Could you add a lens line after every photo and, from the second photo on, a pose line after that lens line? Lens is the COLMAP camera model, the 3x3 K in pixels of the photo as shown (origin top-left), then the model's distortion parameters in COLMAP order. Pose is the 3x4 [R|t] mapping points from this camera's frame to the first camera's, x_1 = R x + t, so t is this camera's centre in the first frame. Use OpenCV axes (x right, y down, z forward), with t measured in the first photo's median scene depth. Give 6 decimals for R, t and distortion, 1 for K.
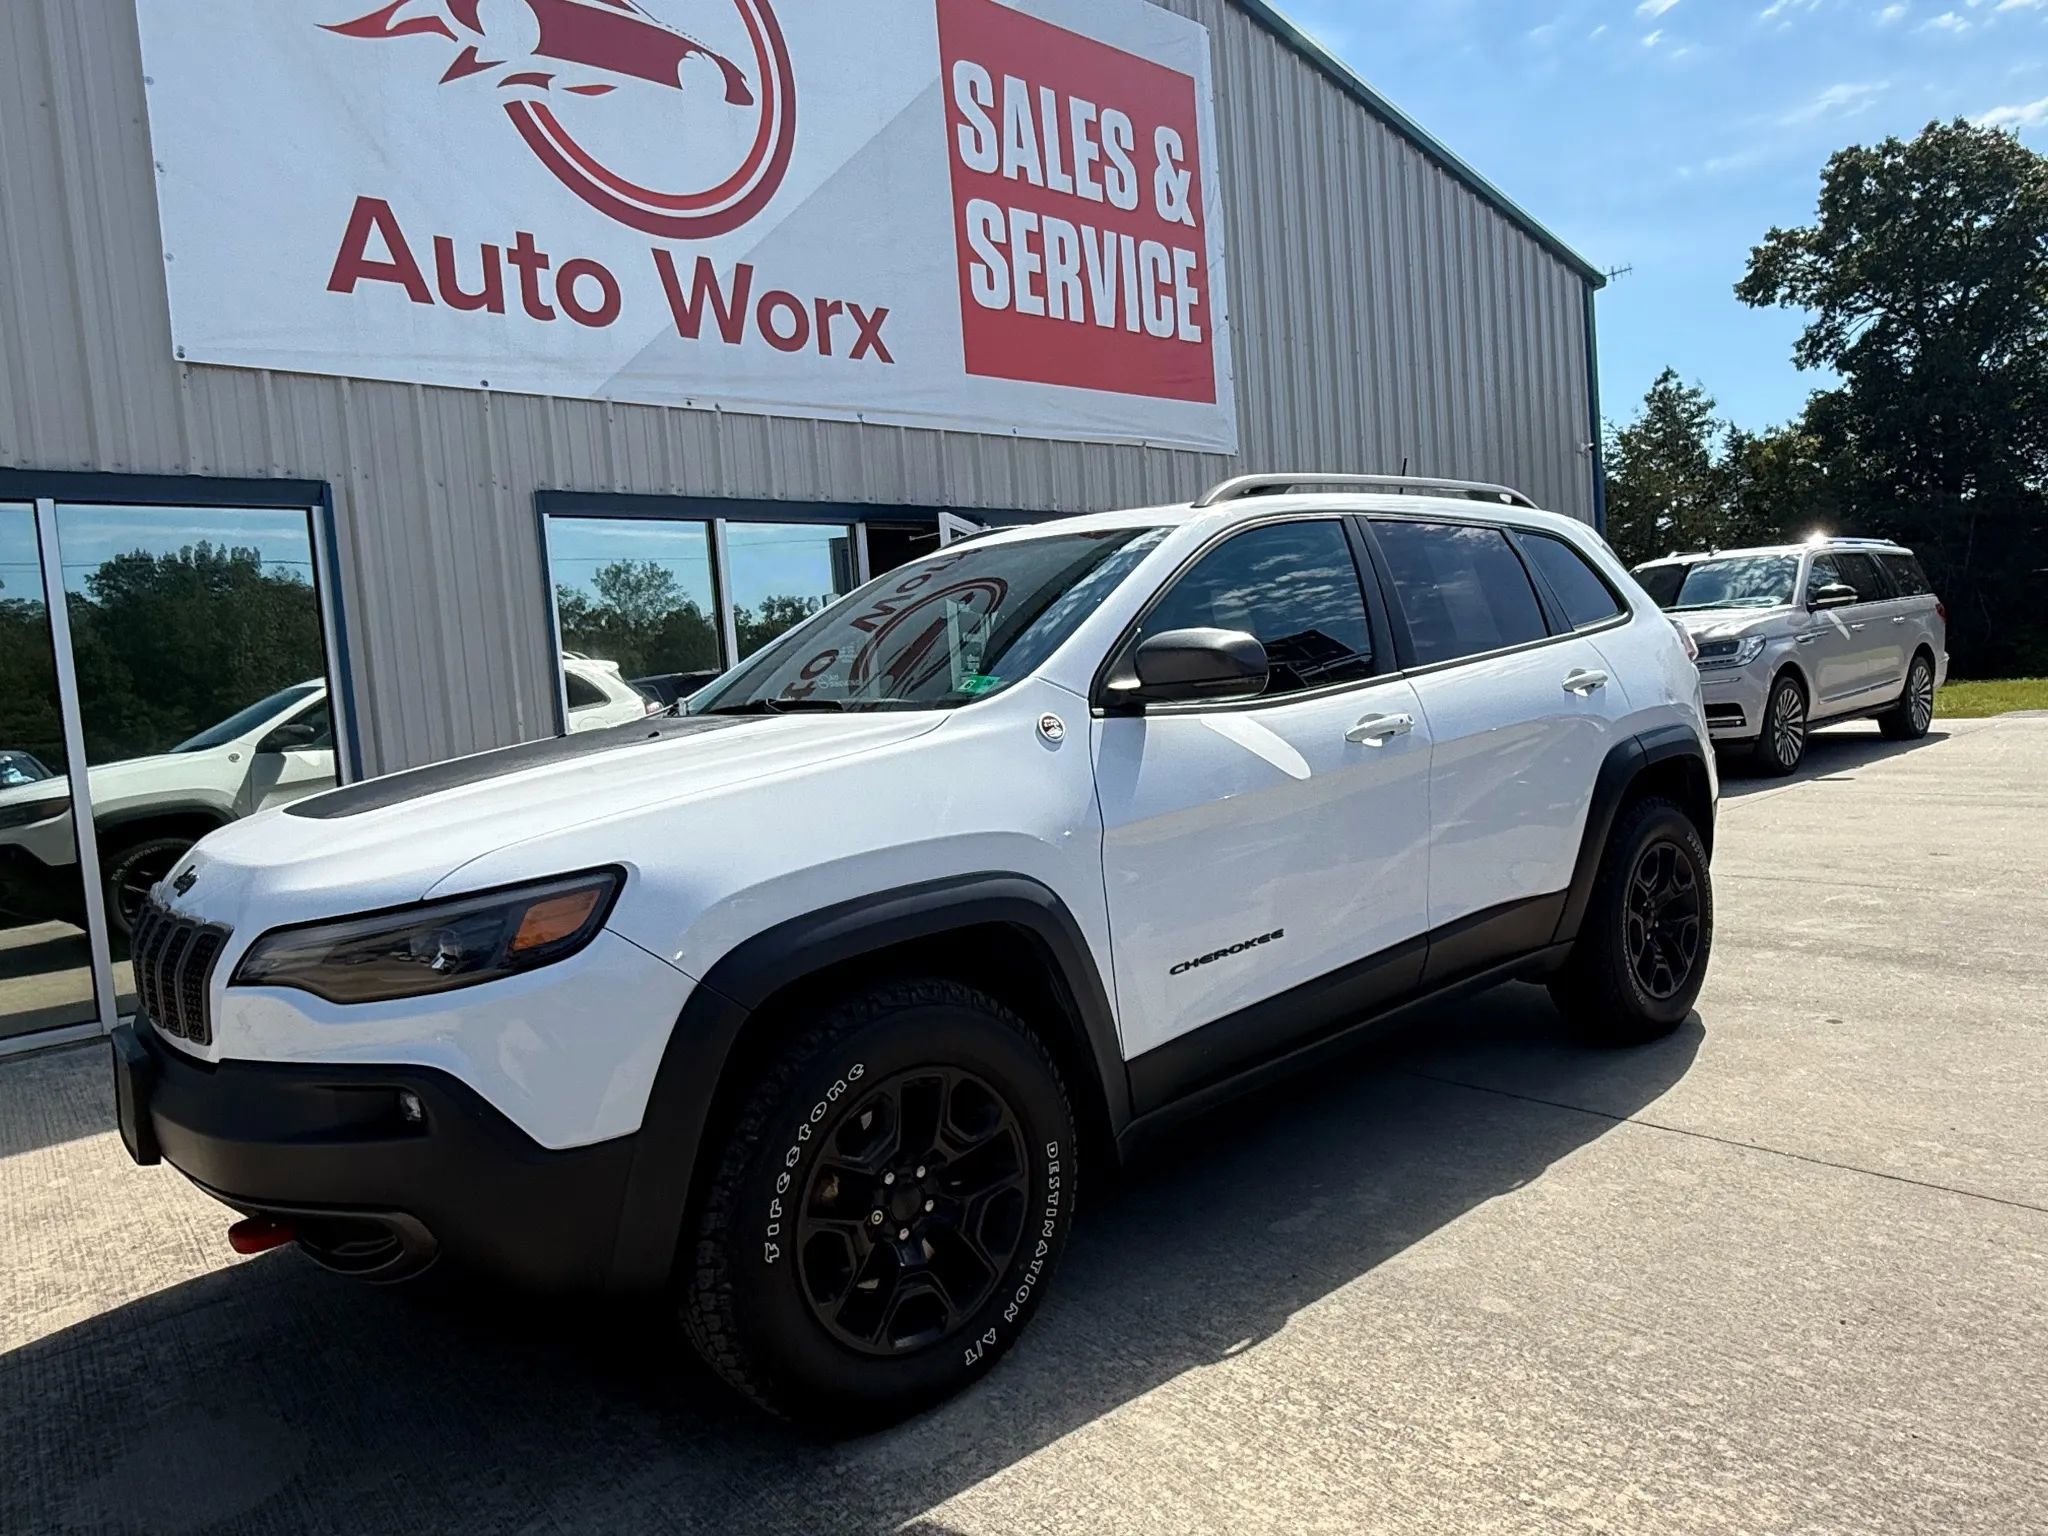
lens RADIAL K [[1296.3, 0, 1047.1], [0, 1296.3, 764.0], [0, 0, 1]] dist [0.000271, 0.000538]
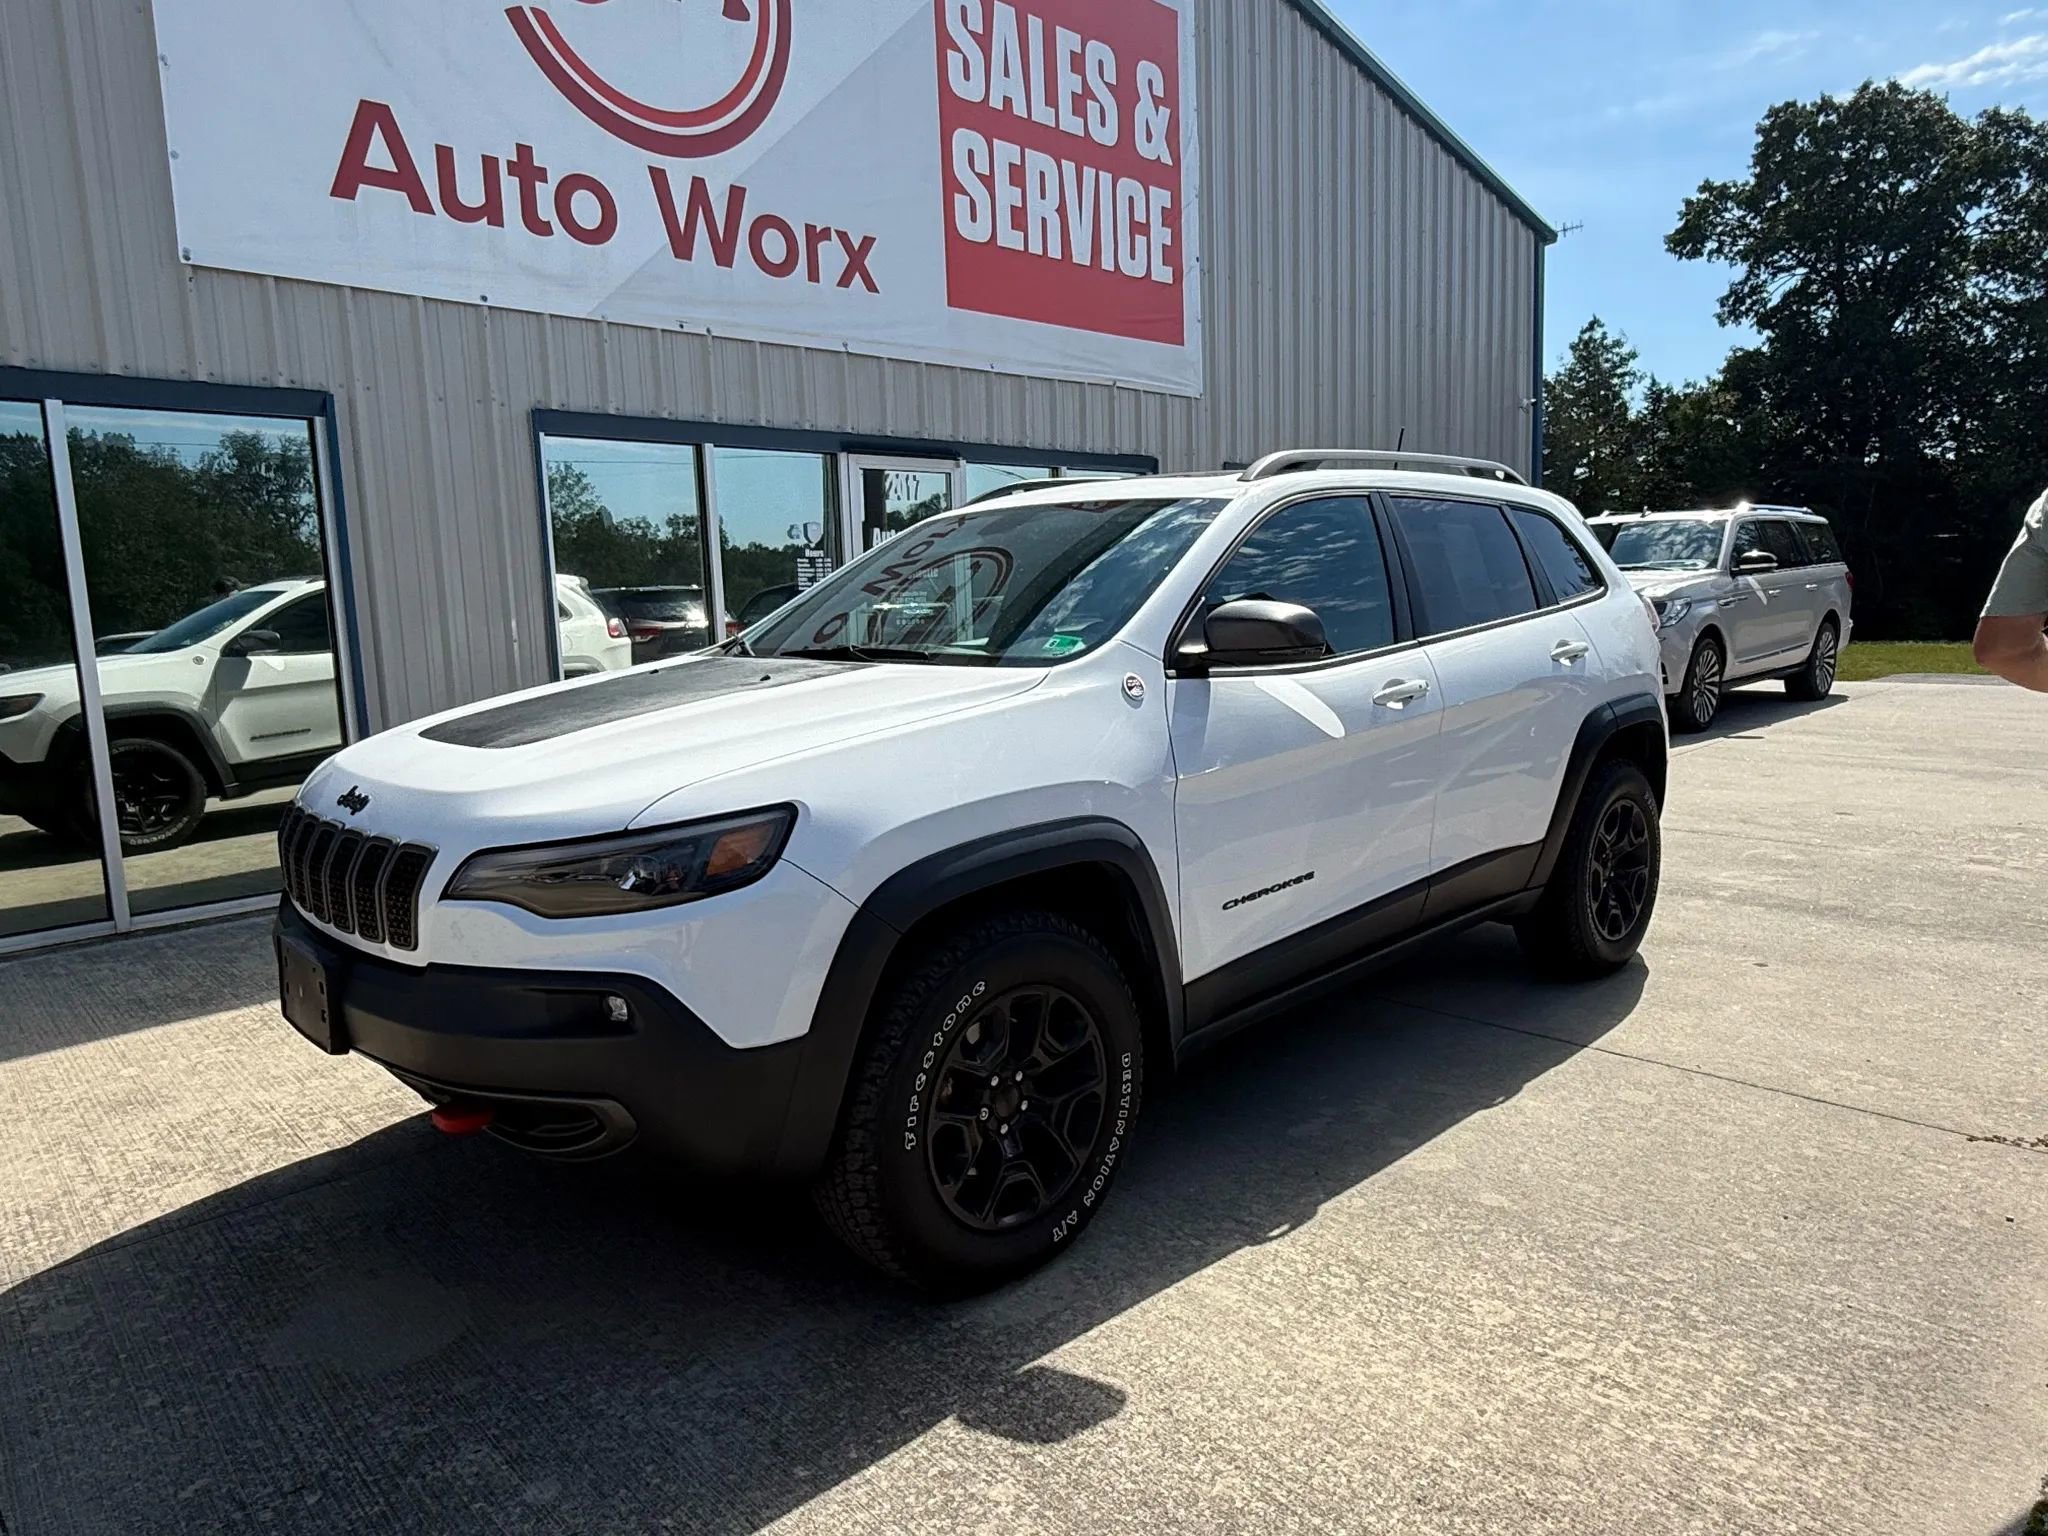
lens RADIAL K [[1296.3, 0, 1026.2], [0, 1296.3, 775.5], [0, 0, 1]] dist [0.000271, 0.000538]
pose [[0.997870, 0.034215, 0.055536, -0.094865], [-0.037905, 0.997047, 0.066793, -0.014933], [-0.053087, -0.068756, 0.996220, -0.069063]]
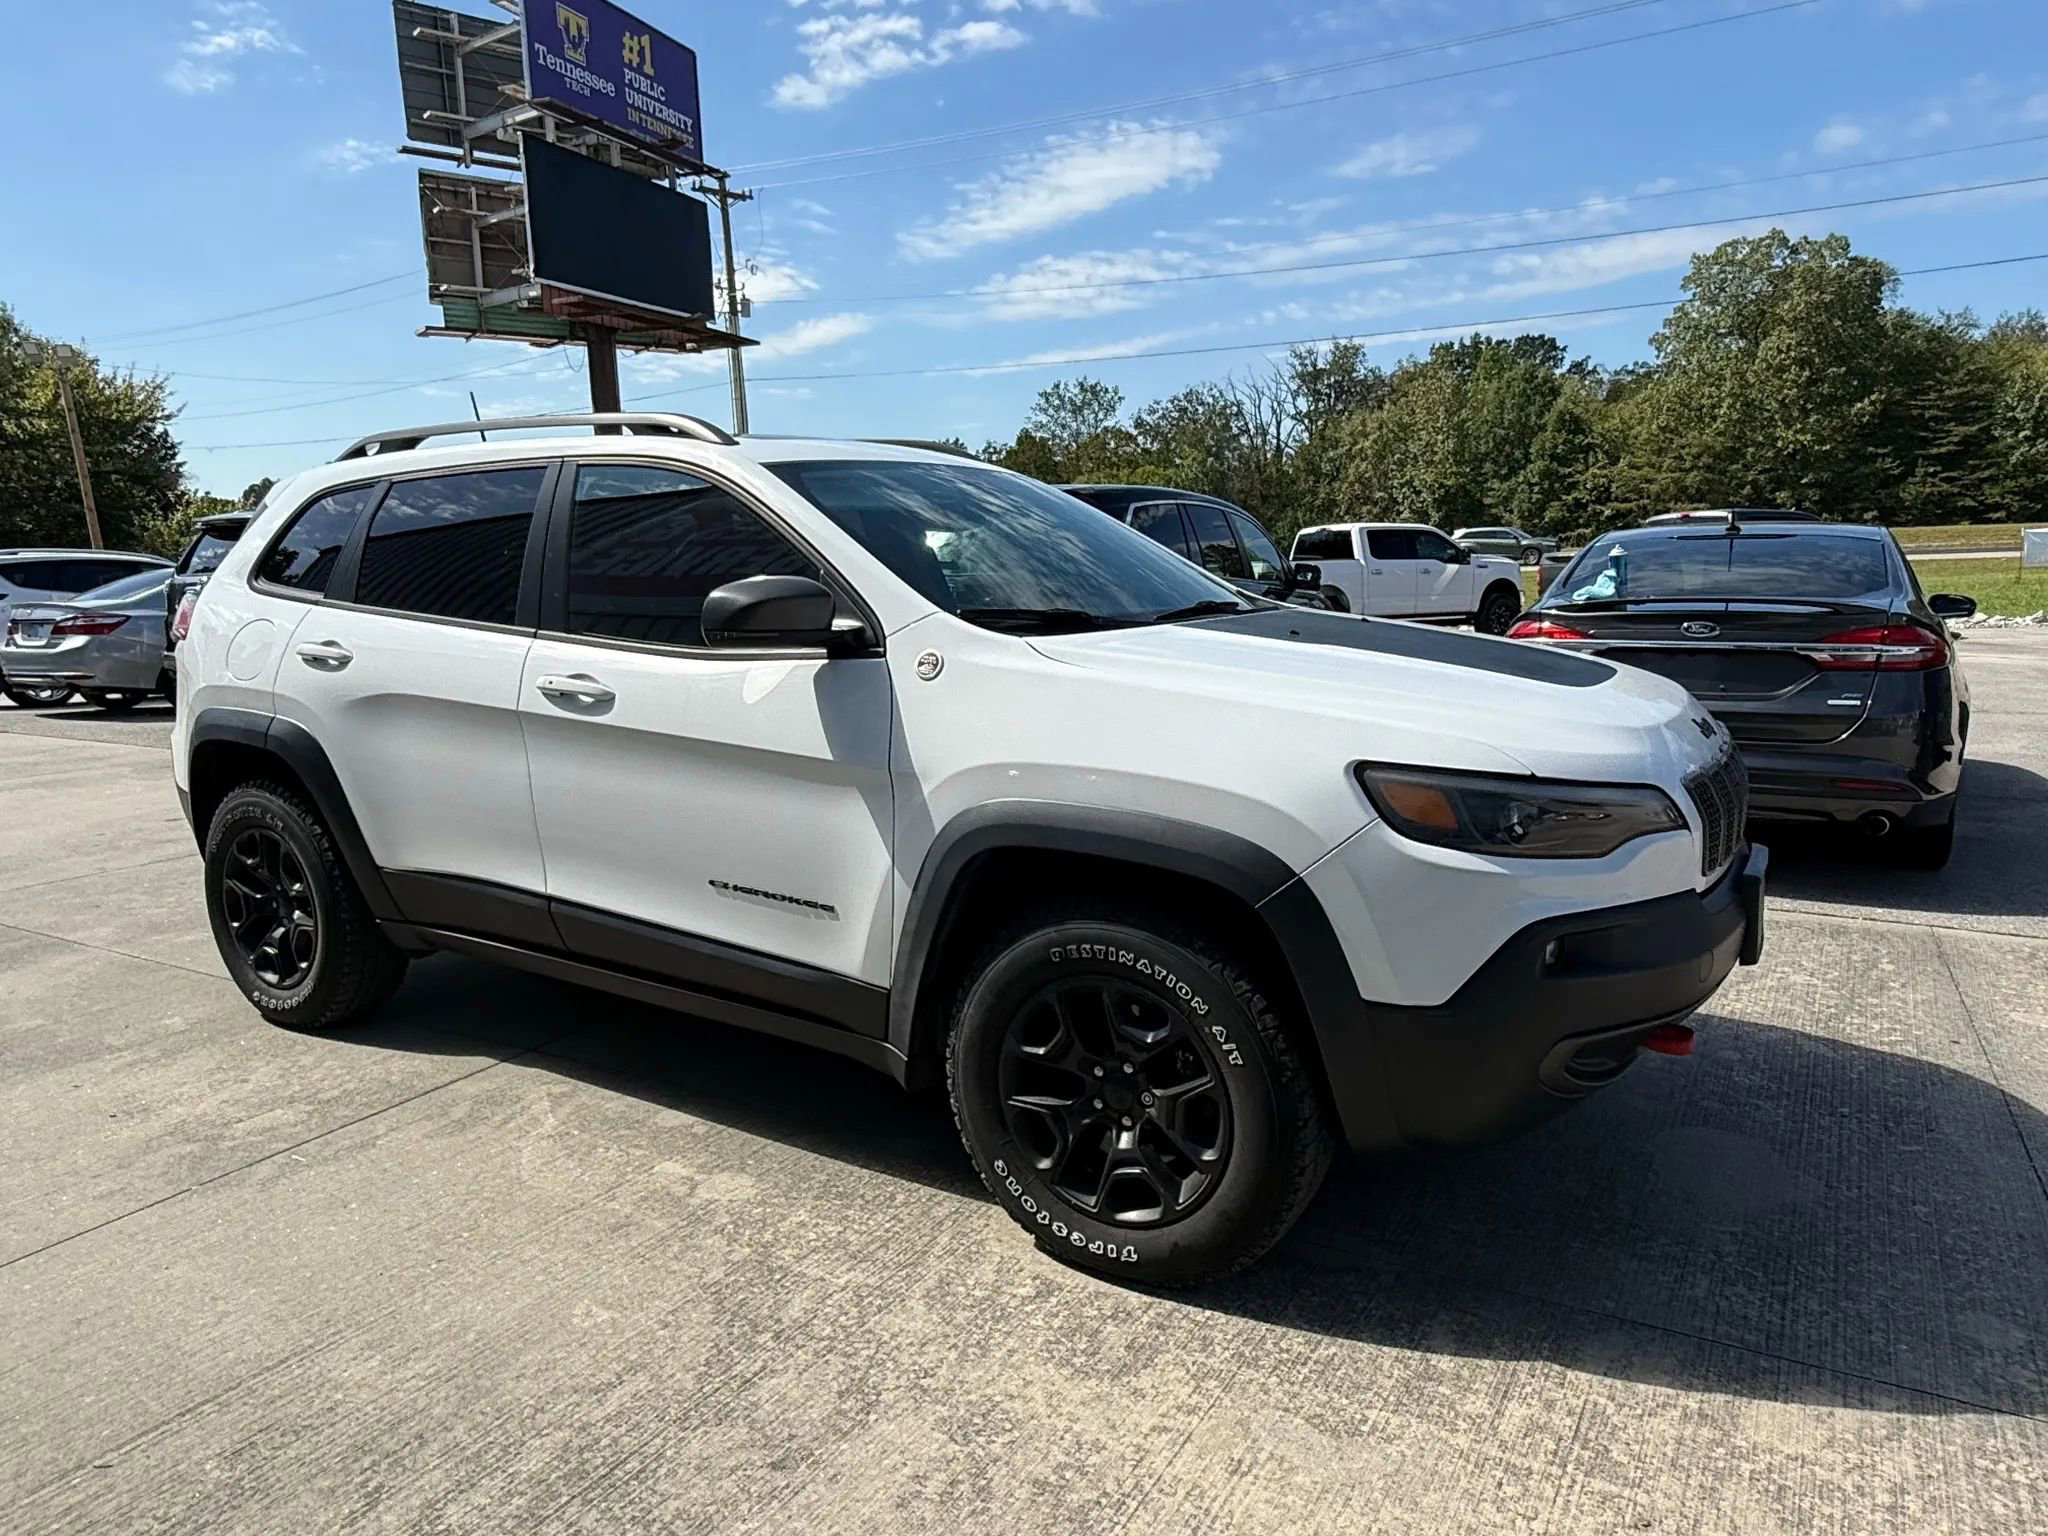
lens RADIAL K [[1296.3, 0, 1032.8], [0, 1296.3, 780.7], [0, 0, 1]] dist [0.000271, 0.000538]
pose [[-0.315934, -0.093082, 0.944204, -0.921264], [0.108183, 0.985151, 0.133317, -0.046556], [-0.942593, 0.144266, -0.301173, 1.127758]]
